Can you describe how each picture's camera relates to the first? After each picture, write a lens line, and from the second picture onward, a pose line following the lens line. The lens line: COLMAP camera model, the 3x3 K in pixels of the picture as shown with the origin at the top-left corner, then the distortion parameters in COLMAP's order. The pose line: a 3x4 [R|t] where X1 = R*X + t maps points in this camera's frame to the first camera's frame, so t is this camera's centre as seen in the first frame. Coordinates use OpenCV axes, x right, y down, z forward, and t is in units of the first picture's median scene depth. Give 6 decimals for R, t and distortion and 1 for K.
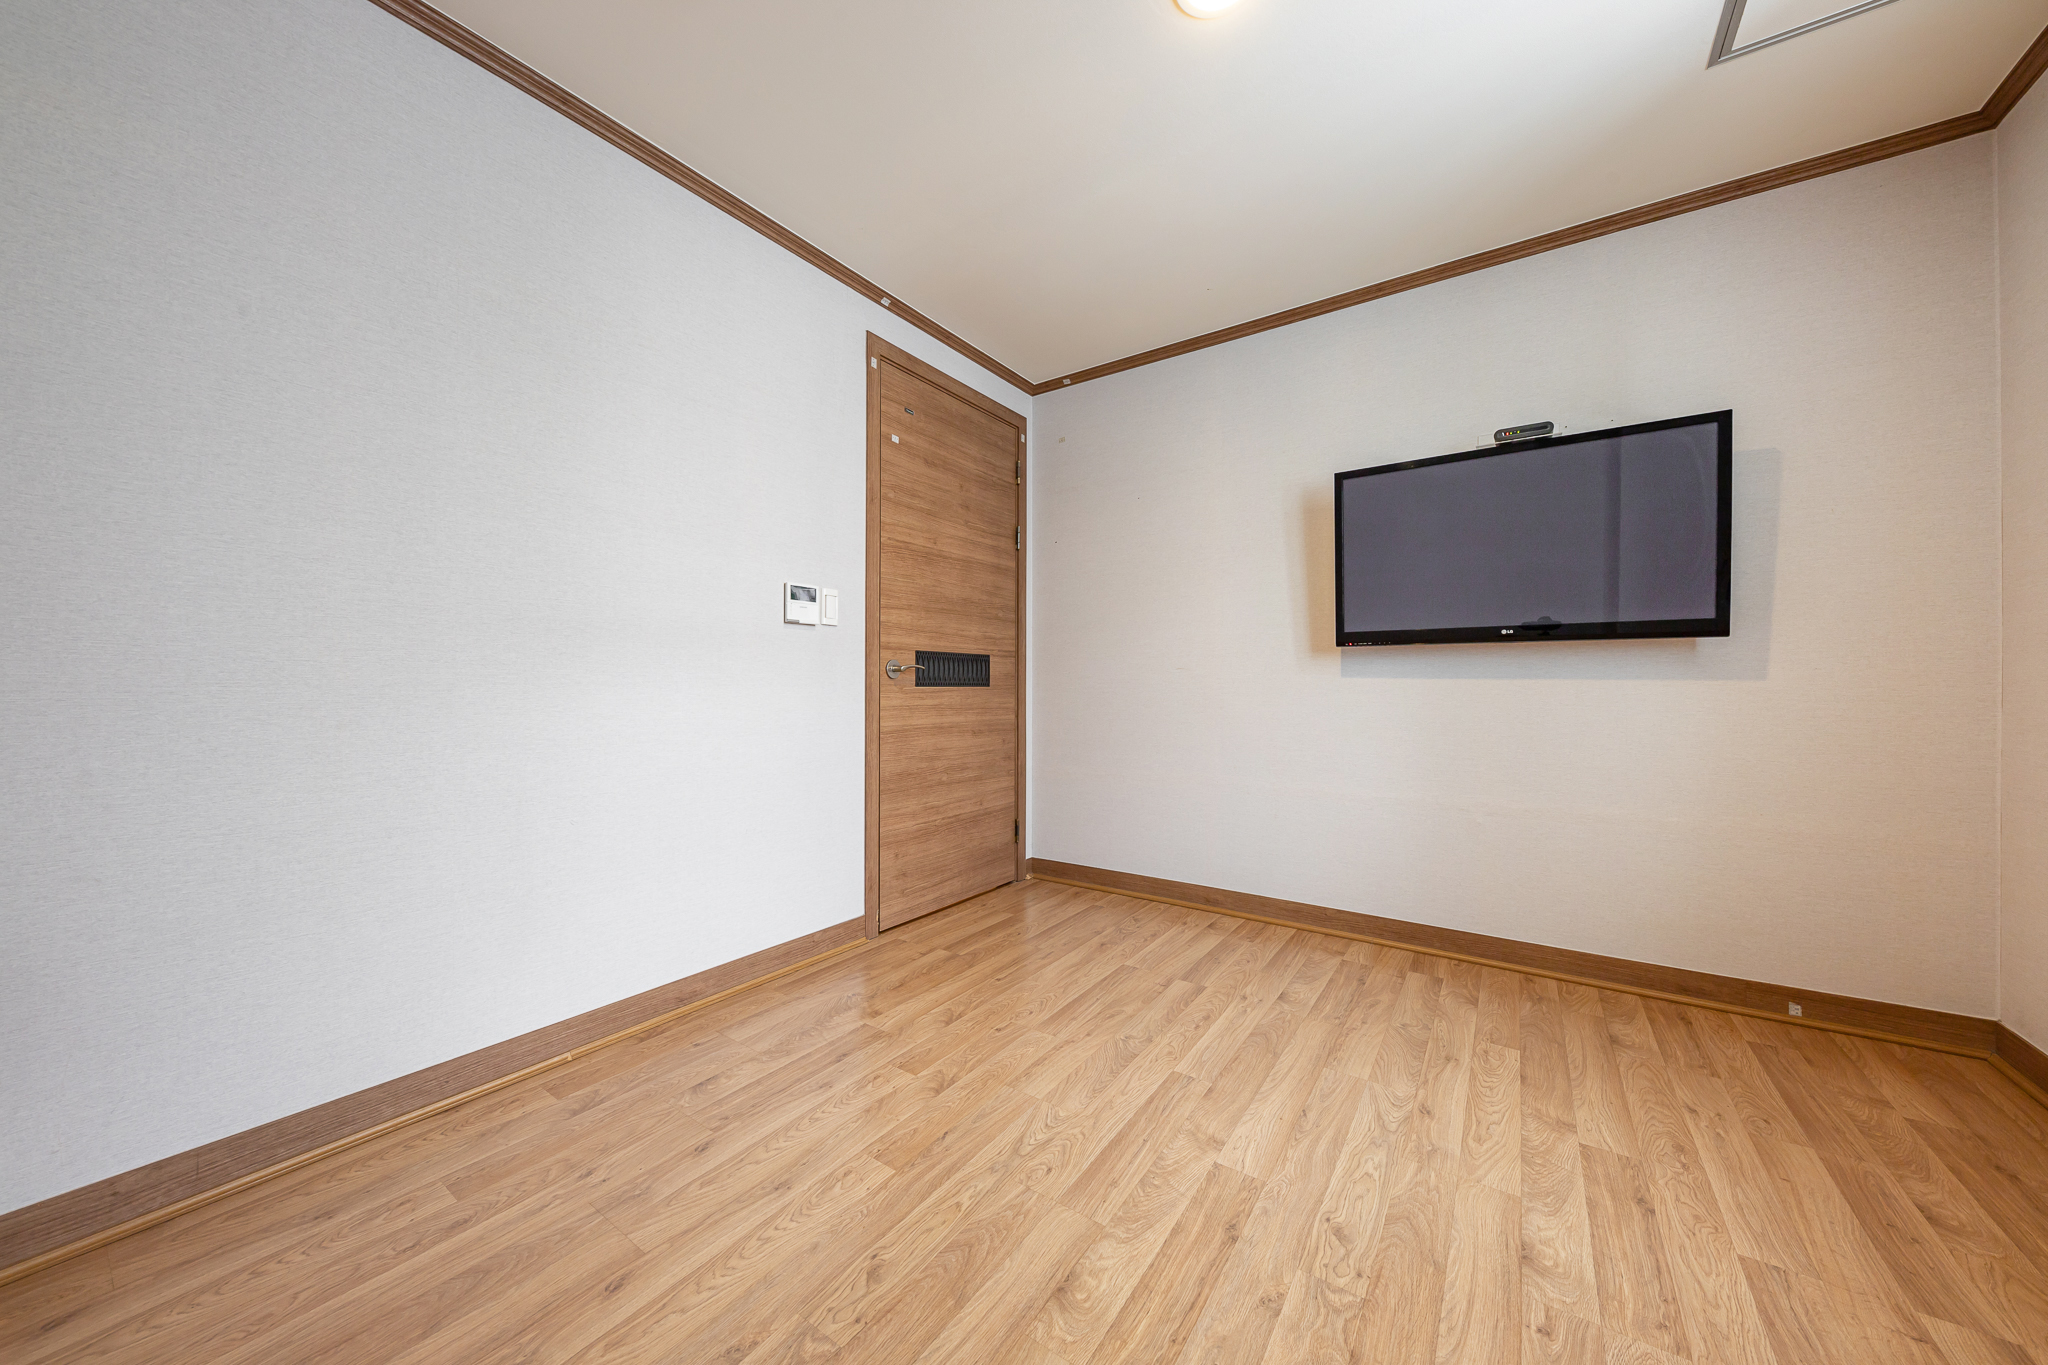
lens RADIAL K [[686.0, 0, 1026.7], [0, 686.0, 690.2], [0, 0, 1]] dist [0.003115, -0.000043]
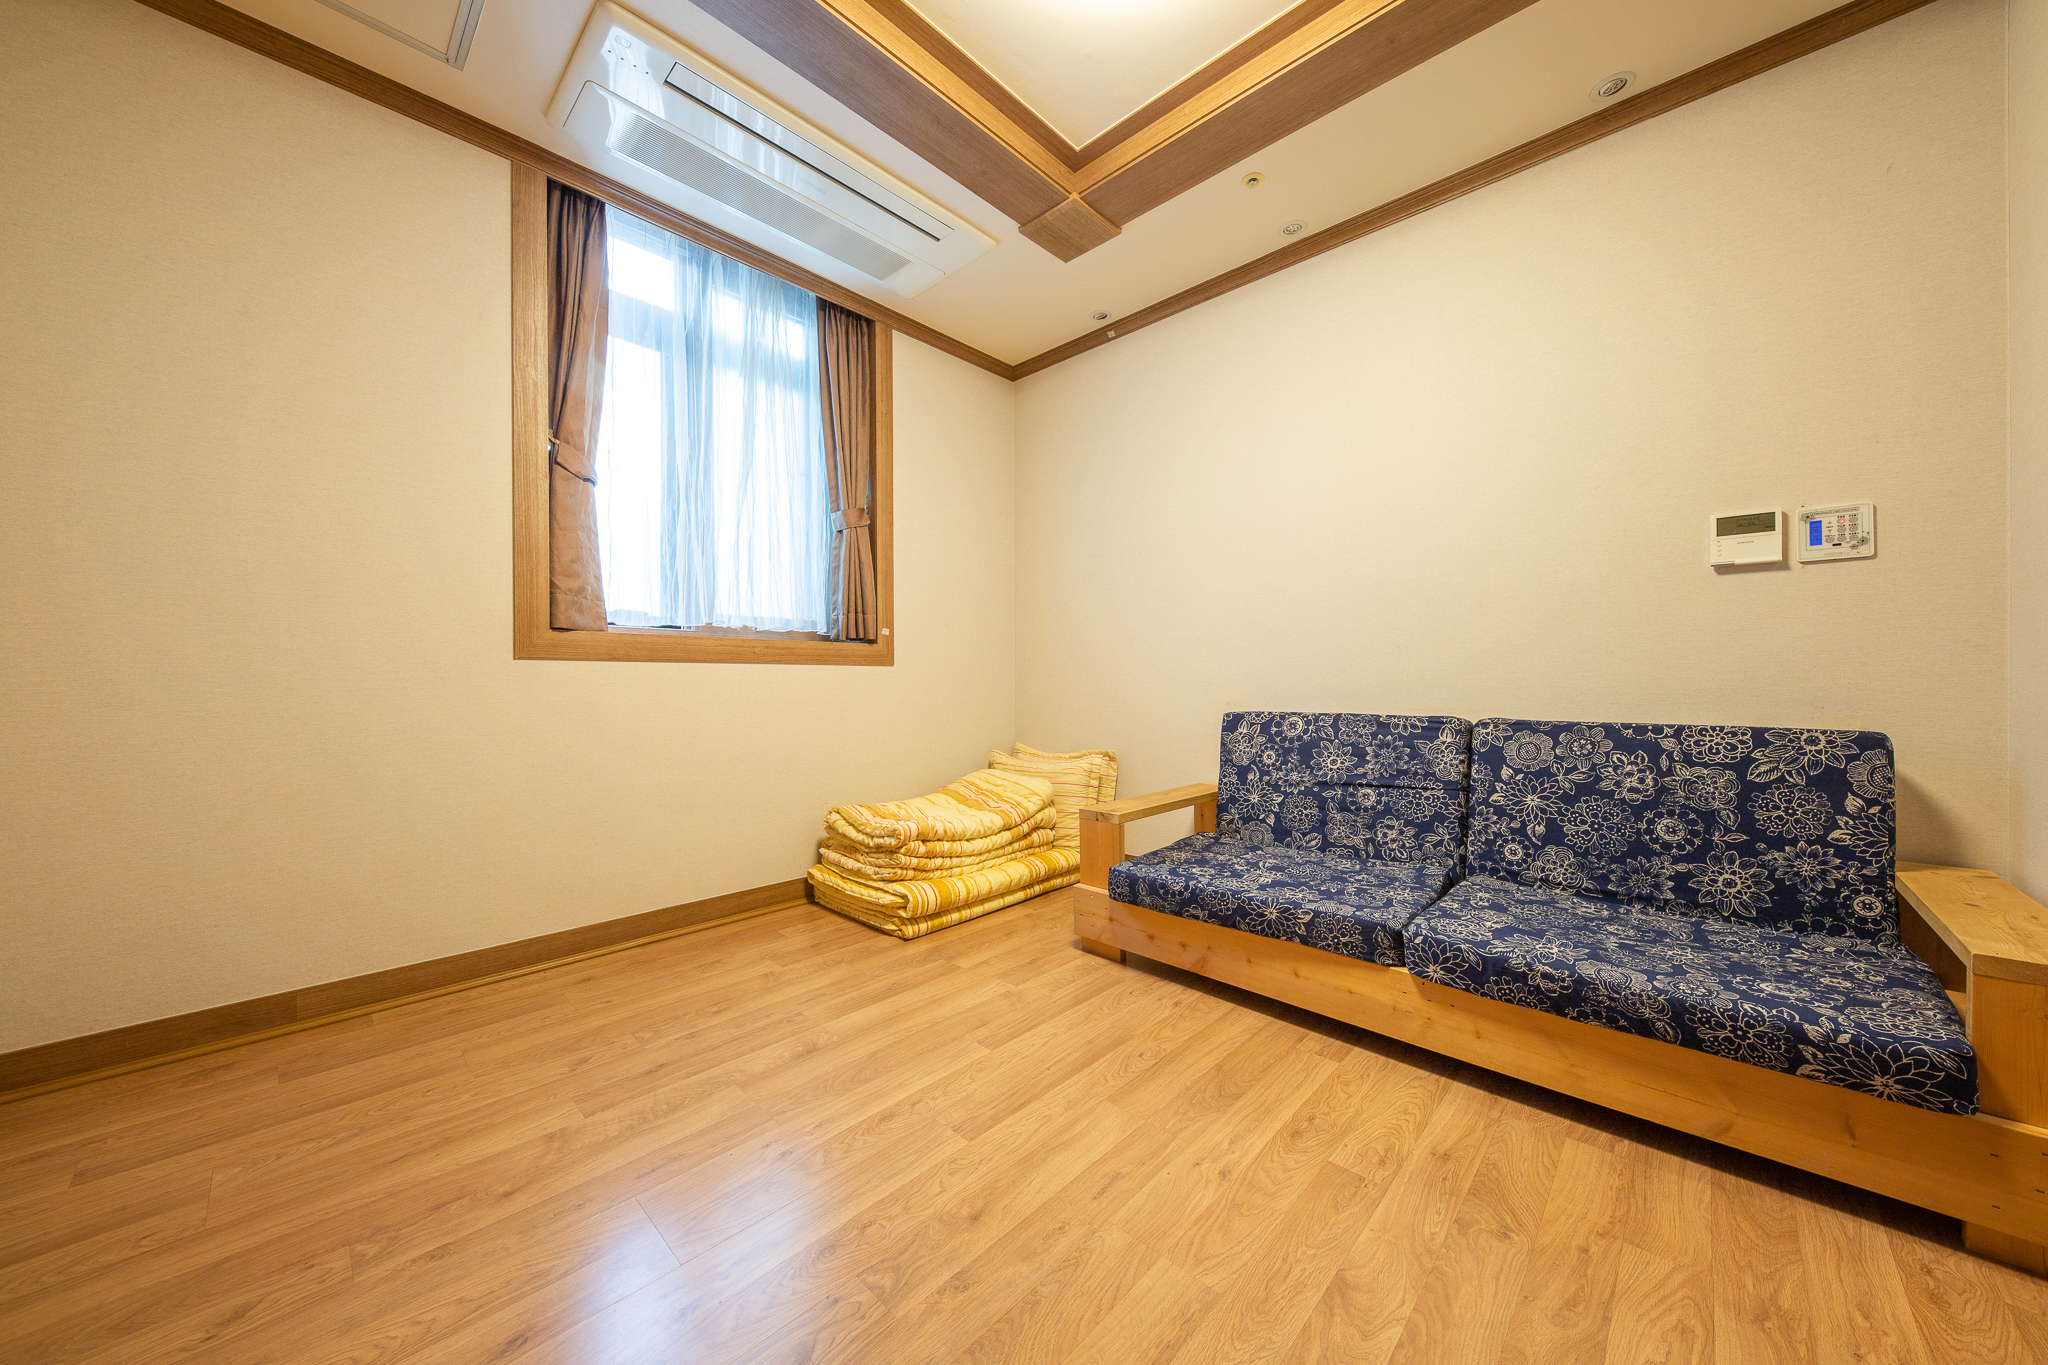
lens RADIAL K [[686.0, 0, 1018.9], [0, 686.0, 674.0], [0, 0, 1]] dist [0.003115, -0.000043]
pose [[-0.985434, 0.016785, 0.169227, 0.001104], [0.017182, 0.999852, 0.000881, 0.017601], [-0.169187, 0.003776, -0.985577, 1.569118]]
